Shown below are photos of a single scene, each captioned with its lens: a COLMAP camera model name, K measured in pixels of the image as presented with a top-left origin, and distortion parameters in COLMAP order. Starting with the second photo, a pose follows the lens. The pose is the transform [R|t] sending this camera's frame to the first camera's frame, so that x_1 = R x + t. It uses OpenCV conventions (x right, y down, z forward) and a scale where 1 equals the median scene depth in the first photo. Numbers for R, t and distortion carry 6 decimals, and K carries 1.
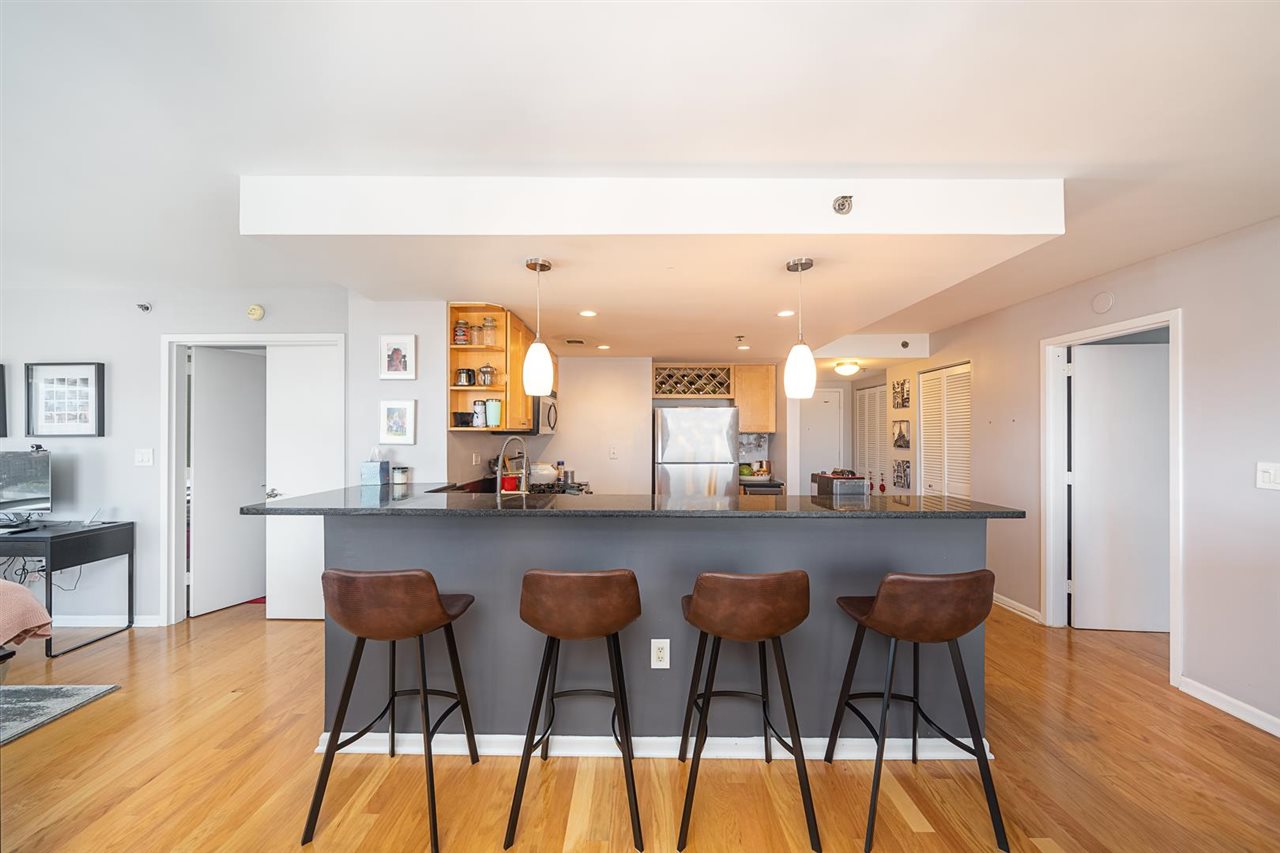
lens RADIAL K [[491.6, 0, 640.0], [0, 491.6, 426.5], [0, 0, 1]] dist [-0.001044, 0.000026]
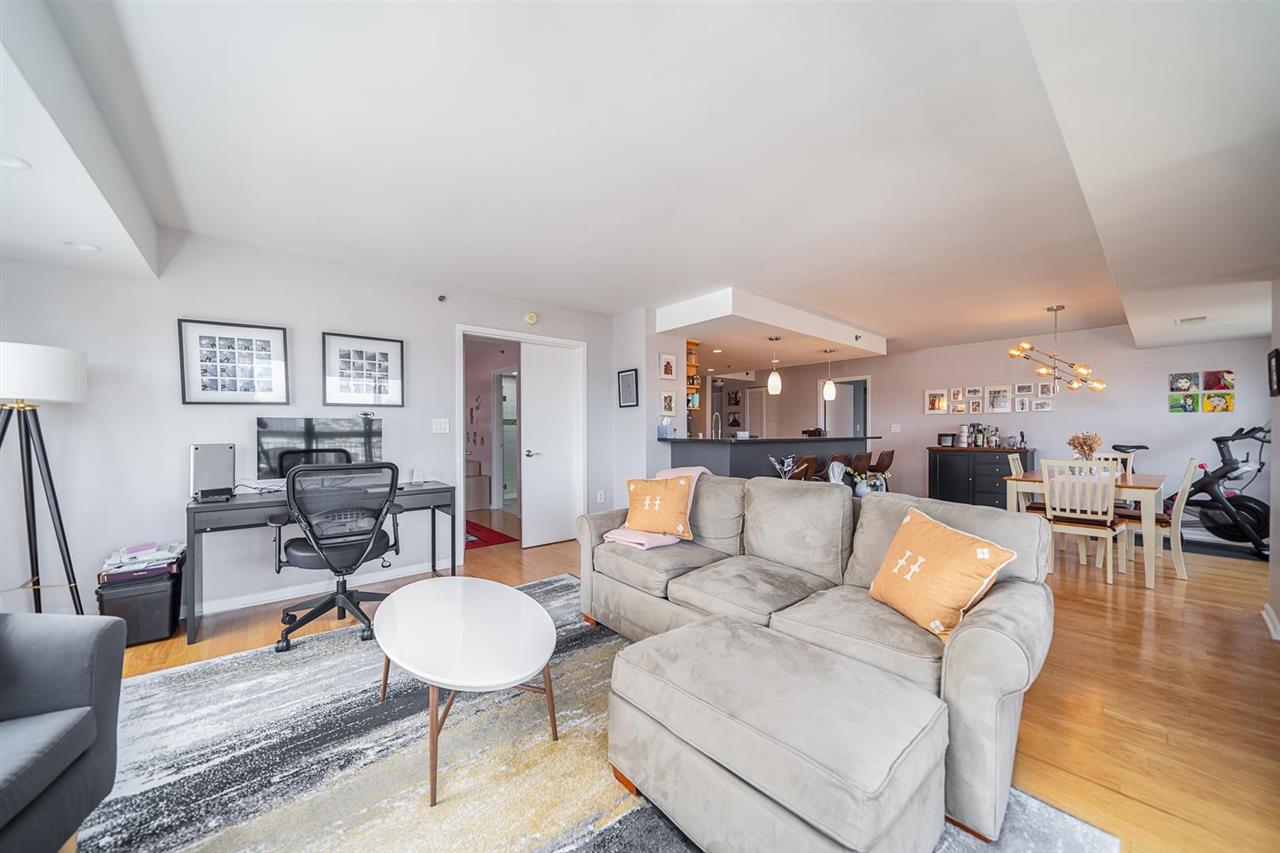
lens RADIAL K [[446.3, 0, 640.3], [0, 446.3, 433.0], [0, 0, 1]] dist [-0.007603, -0.000169]
pose [[0.757816, -0.007000, 0.652431, -1.610638], [-0.010081, 0.999697, 0.022435, 0.060607], [-0.652390, -0.023579, 0.757516, -0.148636]]
